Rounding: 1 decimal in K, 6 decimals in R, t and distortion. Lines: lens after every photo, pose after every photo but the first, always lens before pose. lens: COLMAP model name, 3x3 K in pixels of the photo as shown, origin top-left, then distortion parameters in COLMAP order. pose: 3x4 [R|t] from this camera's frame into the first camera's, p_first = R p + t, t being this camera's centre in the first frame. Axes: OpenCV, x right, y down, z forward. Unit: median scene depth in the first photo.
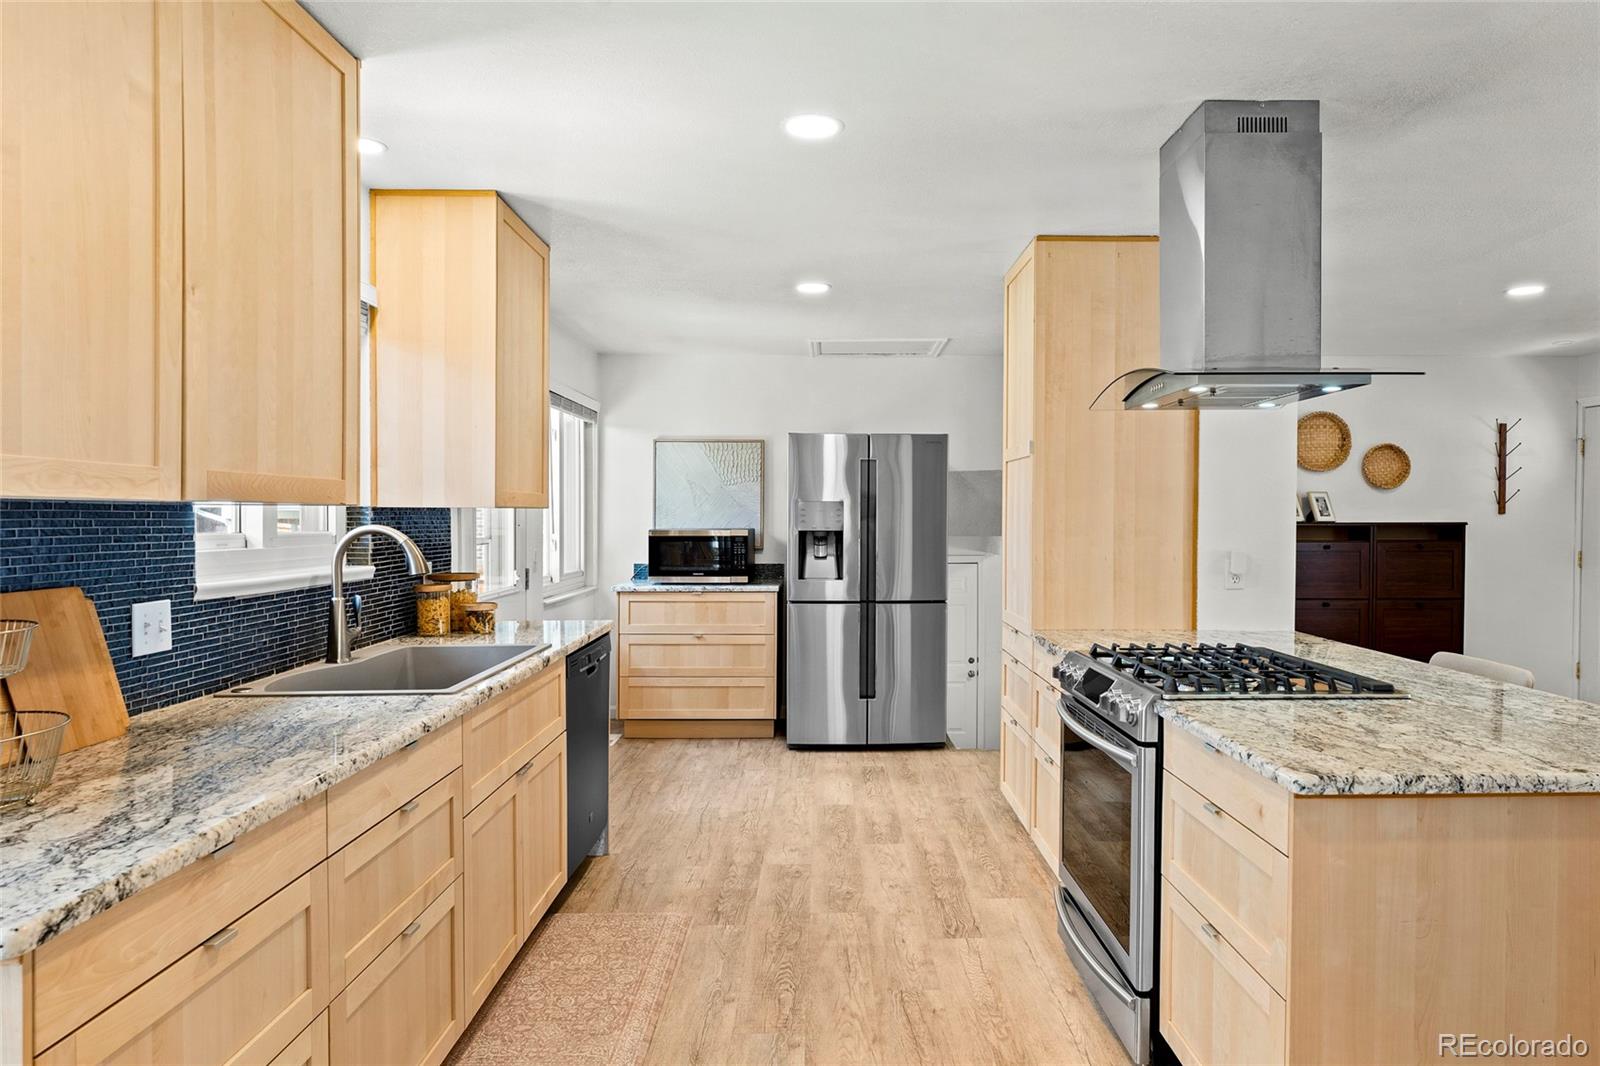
lens RADIAL K [[919.3, 0, 803.8], [0, 919.3, 539.5], [0, 0, 1]] dist [0.017100, -0.000753]
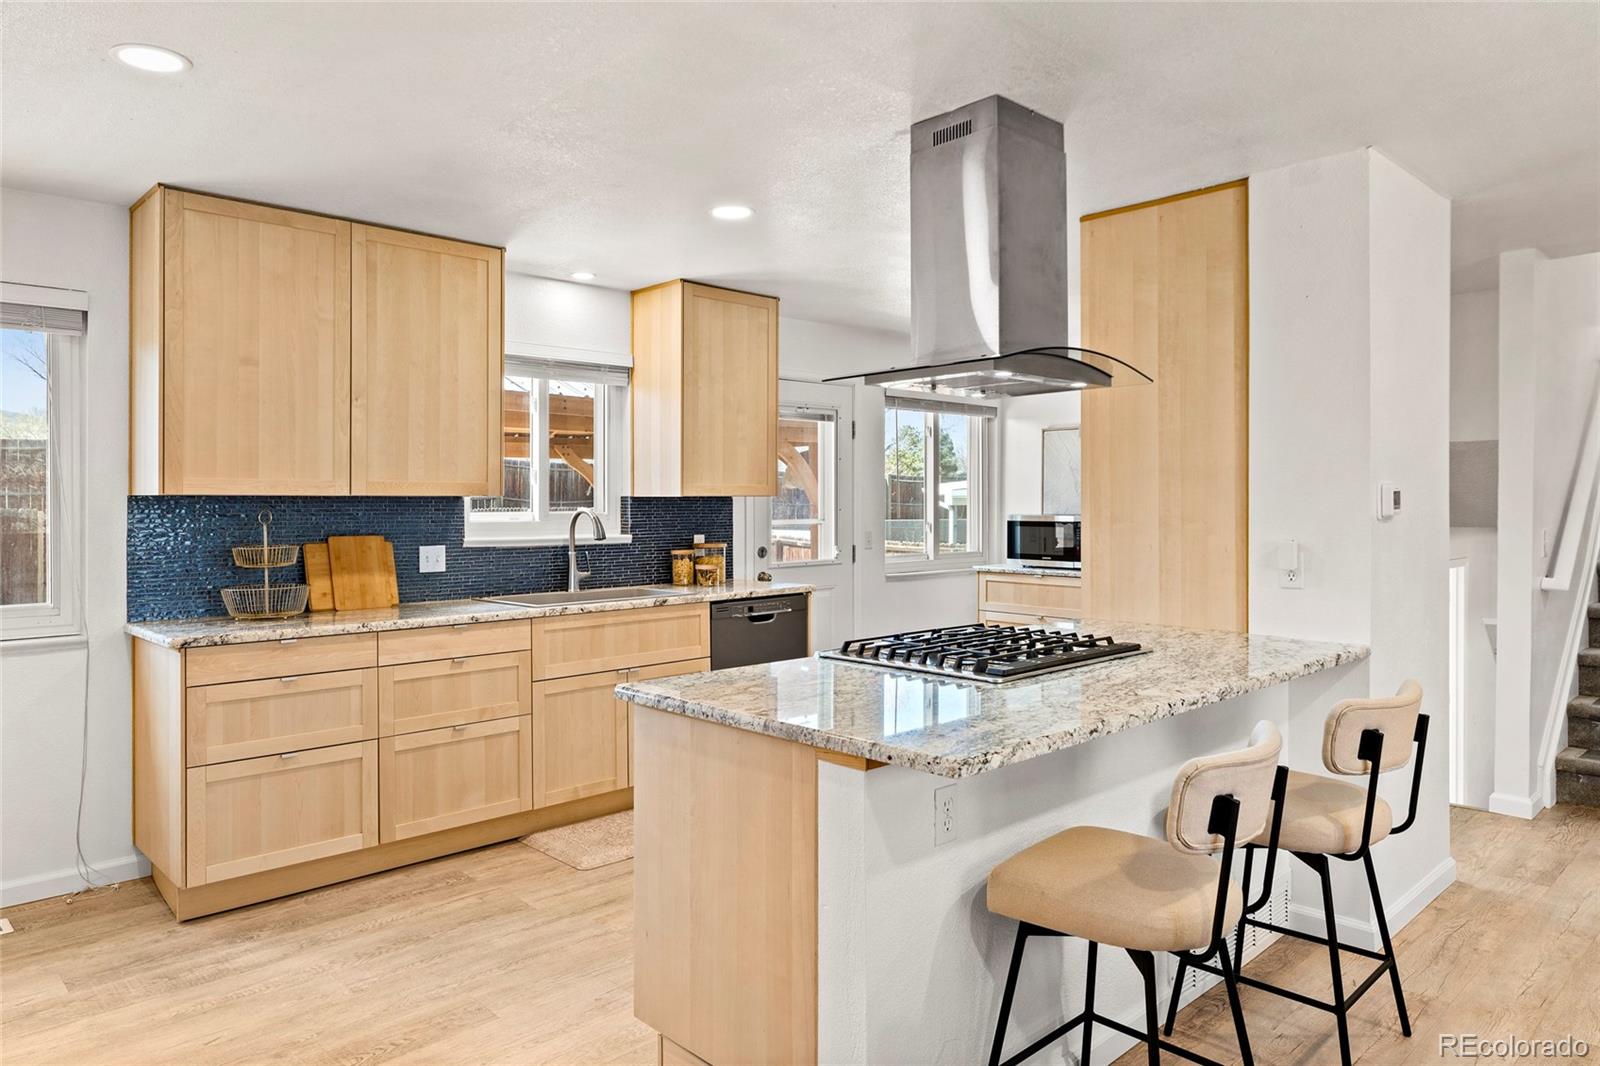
lens RADIAL K [[991.3, 0, 830.6], [0, 991.3, 507.4], [0, 0, 1]] dist [-0.001128, -0.001341]
pose [[0.697637, 0.001979, -0.716449, 0.876724], [-0.016733, 0.999768, -0.013533, -0.000552], [0.716256, 0.021430, 0.697508, 0.083401]]
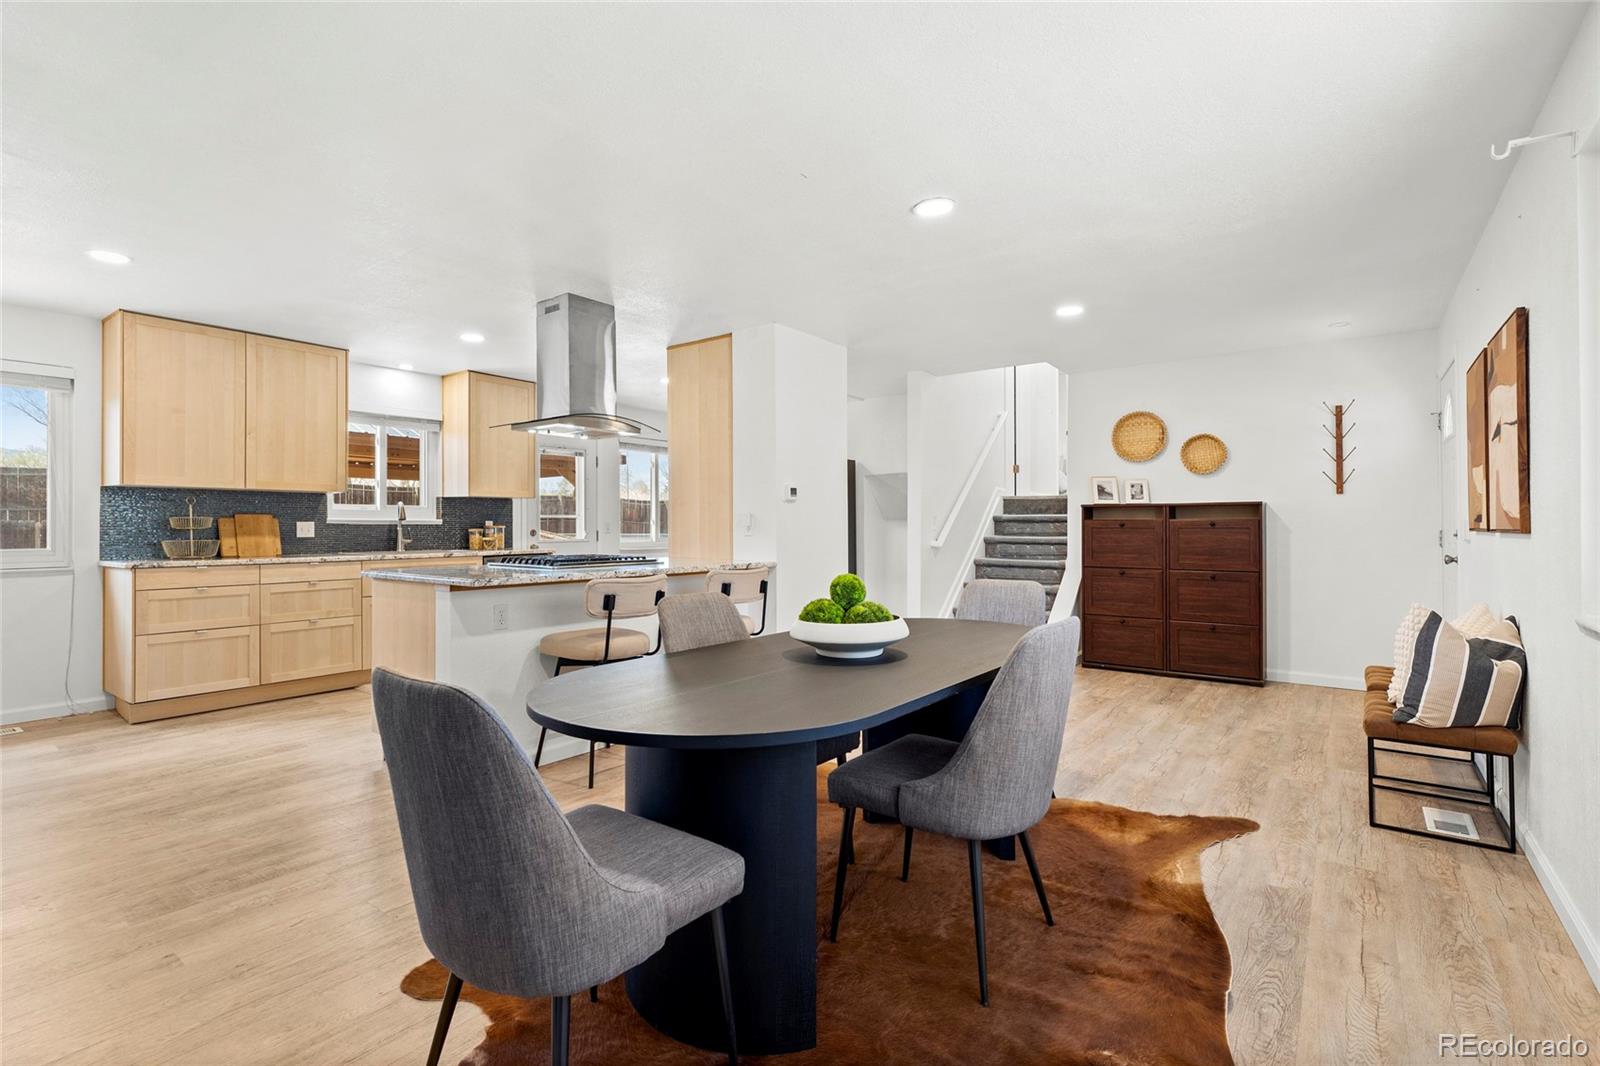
lens RADIAL K [[708.2, 0, 795.8], [0, 708.2, 527.7], [0, 0, 1]] dist [0.002750, -0.000801]
pose [[0.794435, 0.002448, -0.607345, 1.424400], [-0.017098, 0.999686, -0.018335, 0.065630], [0.607109, 0.024950, 0.794227, 0.022766]]
